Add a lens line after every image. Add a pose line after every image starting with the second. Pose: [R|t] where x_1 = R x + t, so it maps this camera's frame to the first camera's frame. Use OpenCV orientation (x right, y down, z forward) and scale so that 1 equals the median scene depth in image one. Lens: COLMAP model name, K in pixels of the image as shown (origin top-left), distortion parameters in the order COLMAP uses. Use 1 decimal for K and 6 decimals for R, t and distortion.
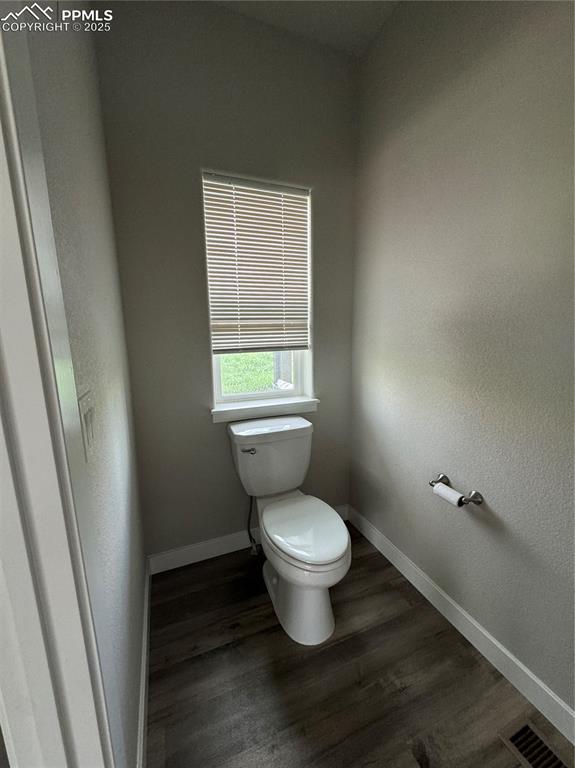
lens RADIAL K [[308.0, 0, 286.1], [0, 308.0, 383.6], [0, 0, 1]] dist [-0.000339, 0.000307]
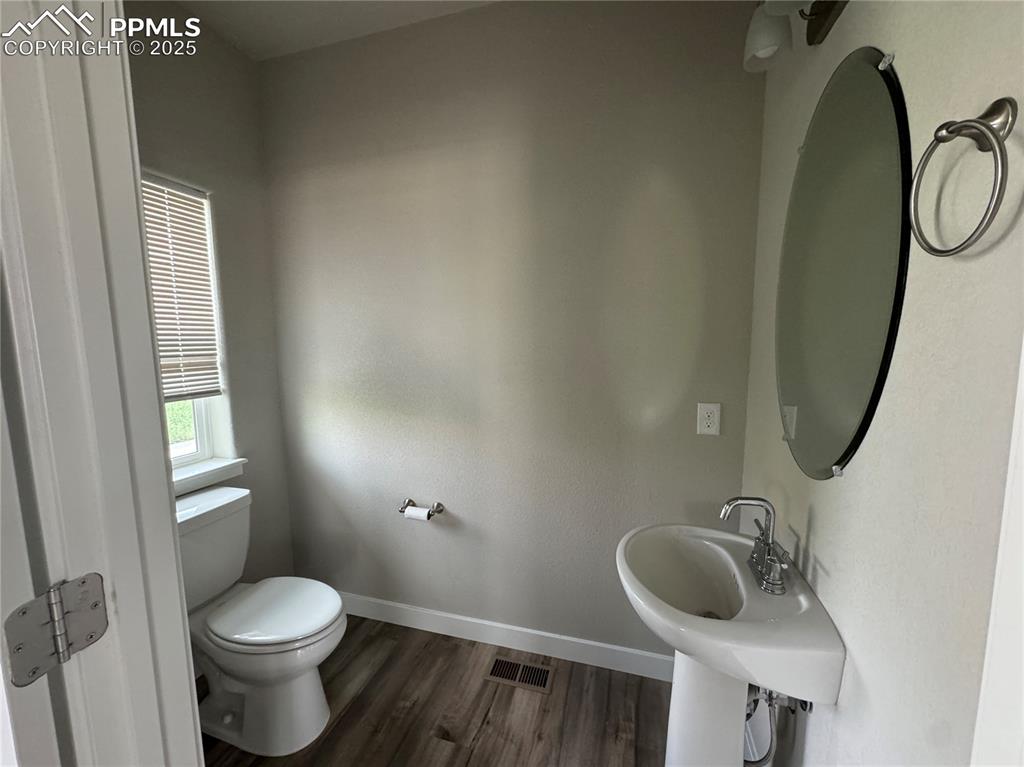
lens RADIAL K [[410.6, 0, 514.8], [0, 410.6, 386.4], [0, 0, 1]] dist [-0.000339, 0.000307]
pose [[0.619856, -0.083882, 0.780220, -0.357115], [0.137636, 0.990479, -0.002860, -0.041546], [-0.772551, 0.109159, 0.625499, -0.239416]]
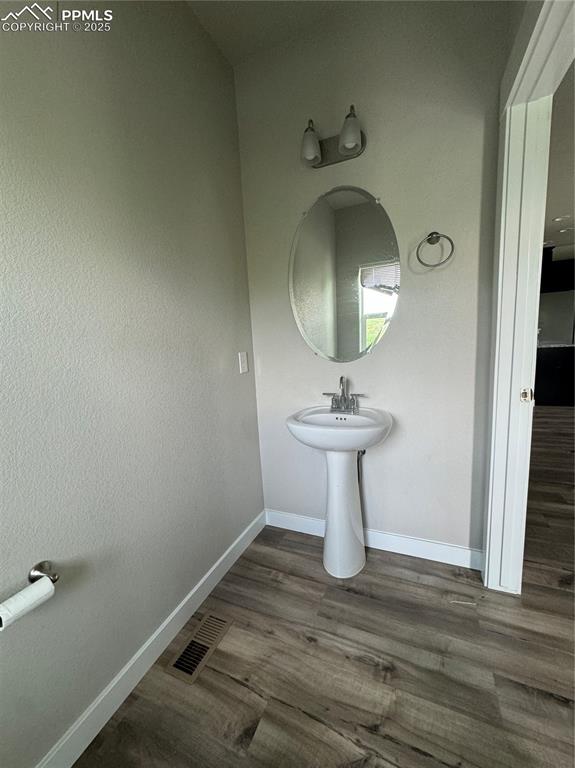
lens RADIAL K [[308.0, 0, 282.6], [0, 308.0, 383.8], [0, 0, 1]] dist [-0.000339, 0.000307]
pose [[-0.695714, -0.063028, 0.715548, -0.221241], [0.182035, 0.948156, 0.260507, -0.115099], [-0.694870, 0.311493, -0.648172, 0.867628]]
